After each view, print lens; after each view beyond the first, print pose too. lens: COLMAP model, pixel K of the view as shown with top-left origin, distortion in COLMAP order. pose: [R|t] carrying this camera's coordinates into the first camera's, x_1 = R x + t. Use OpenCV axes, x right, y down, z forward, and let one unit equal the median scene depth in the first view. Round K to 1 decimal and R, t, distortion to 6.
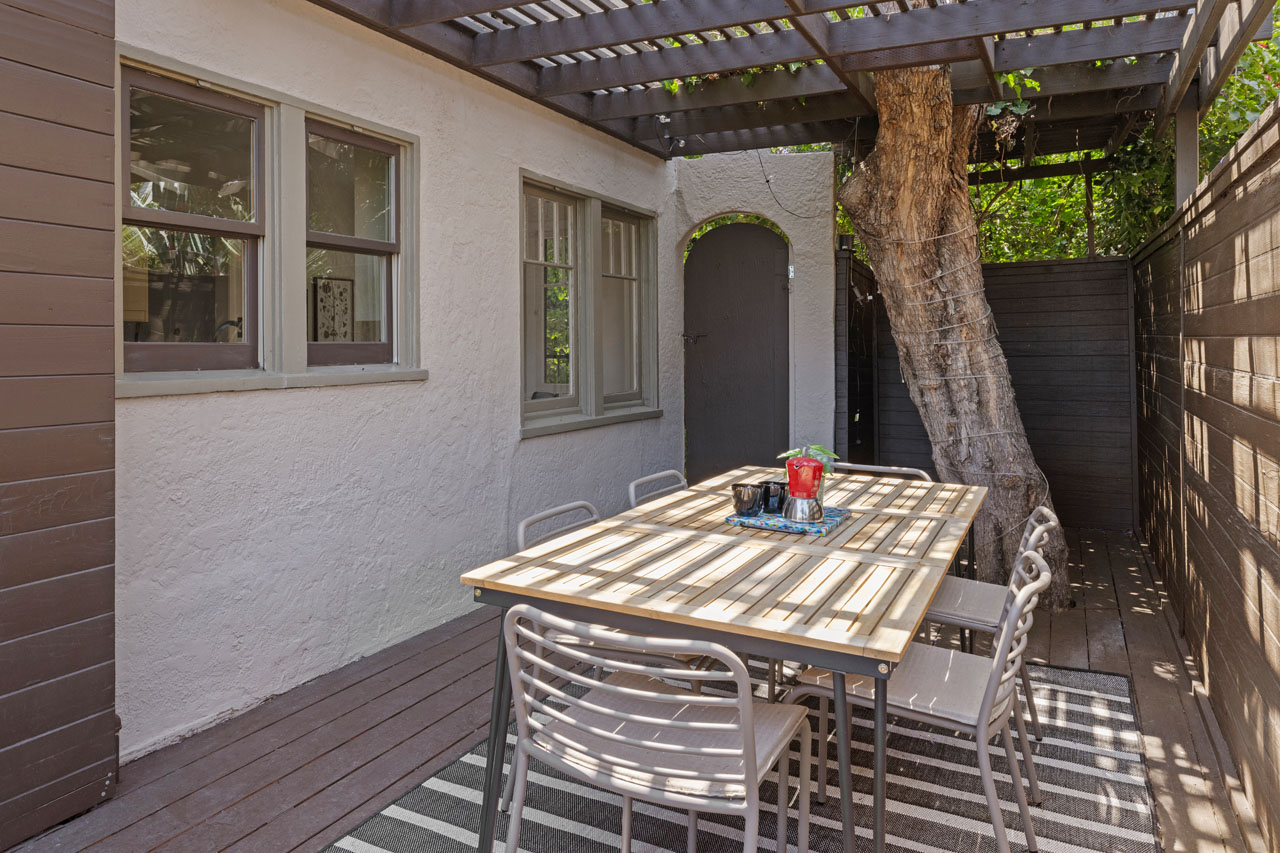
lens RADIAL K [[779.9, 0, 640.0], [0, 779.9, 426.5], [0, 0, 1]] dist [0.000274, 0.000045]
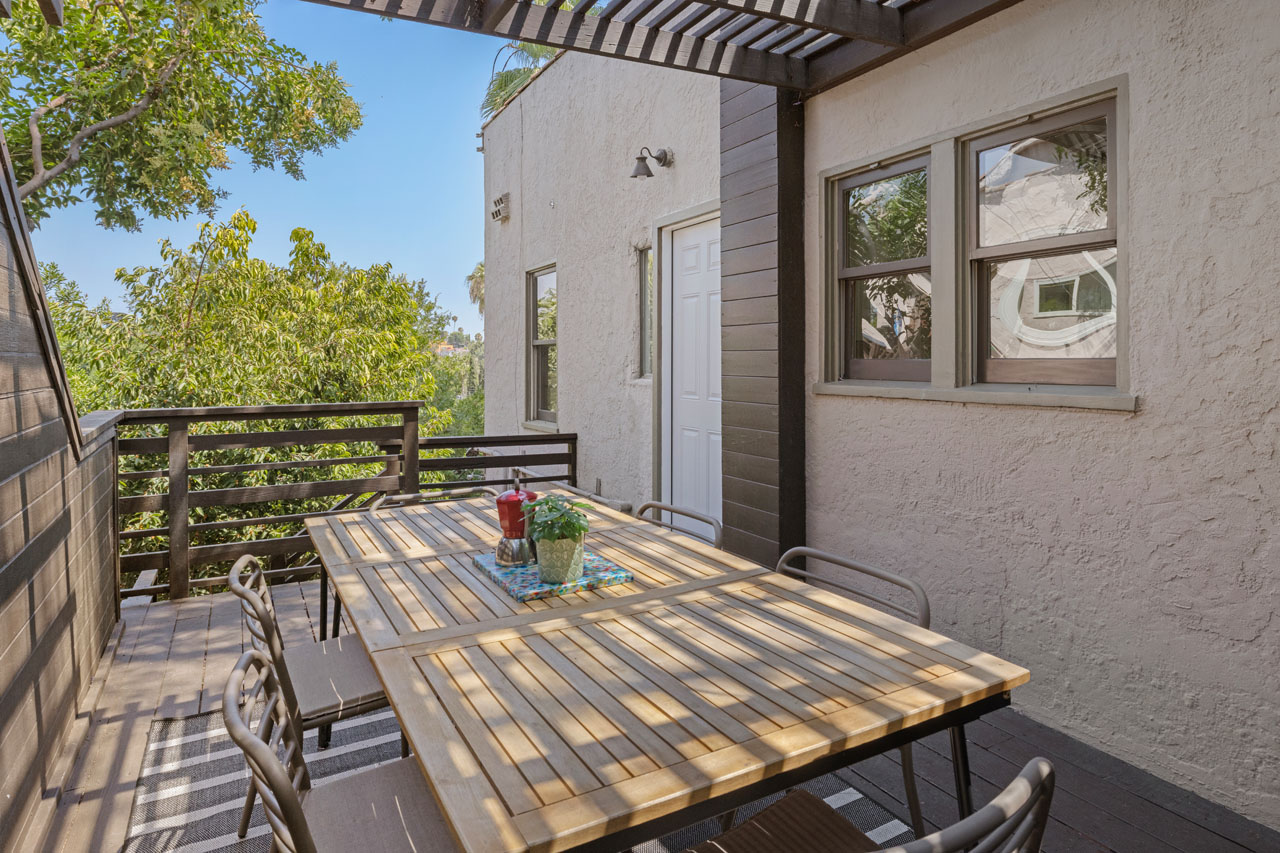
lens RADIAL K [[733.9, 0, 640.0], [0, 733.9, 426.5], [0, 0, 1]] dist [0.001272, 0.000291]
pose [[-0.533496, 0.085406, -0.841480, 0.535489], [-0.080484, 0.985248, 0.151024, -0.112877], [0.841965, 0.148296, -0.518752, 0.987929]]
